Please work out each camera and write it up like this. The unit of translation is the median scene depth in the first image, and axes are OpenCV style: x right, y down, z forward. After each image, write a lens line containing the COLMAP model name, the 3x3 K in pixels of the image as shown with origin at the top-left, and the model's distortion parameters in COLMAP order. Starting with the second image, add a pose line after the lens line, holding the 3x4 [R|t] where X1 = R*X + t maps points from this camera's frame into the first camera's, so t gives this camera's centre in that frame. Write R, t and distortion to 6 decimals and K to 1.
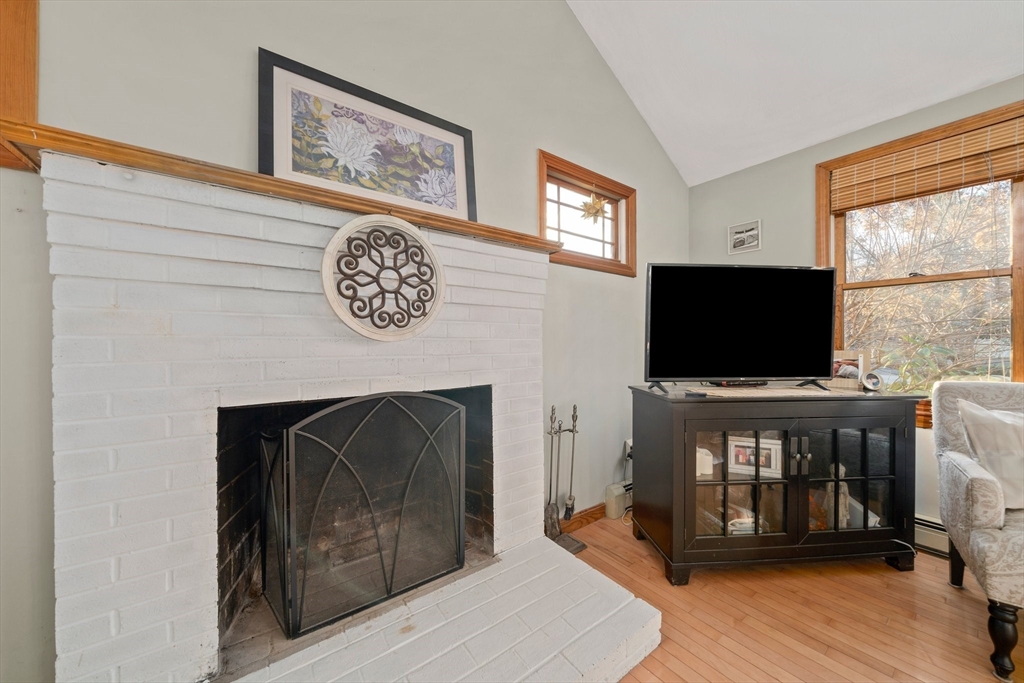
lens RADIAL K [[357.3, 0, 513.7], [0, 357.3, 344.9], [0, 0, 1]] dist [-0.008095, 0.000063]
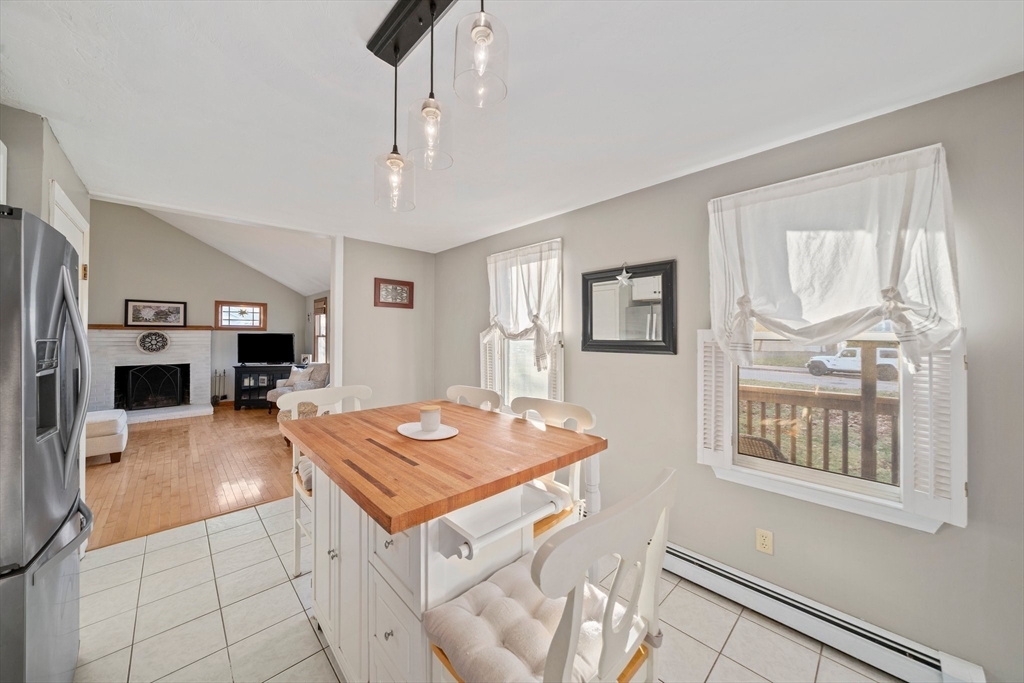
lens RADIAL K [[358.3, 0, 520.5], [0, 358.3, 333.2], [0, 0, 1]] dist [-0.008043, 0.000082]
pose [[0.991953, 0.005680, 0.126481, 3.276970], [-0.004317, 0.999930, -0.011050, -0.215232], [-0.126535, 0.010415, 0.991908, -3.663200]]
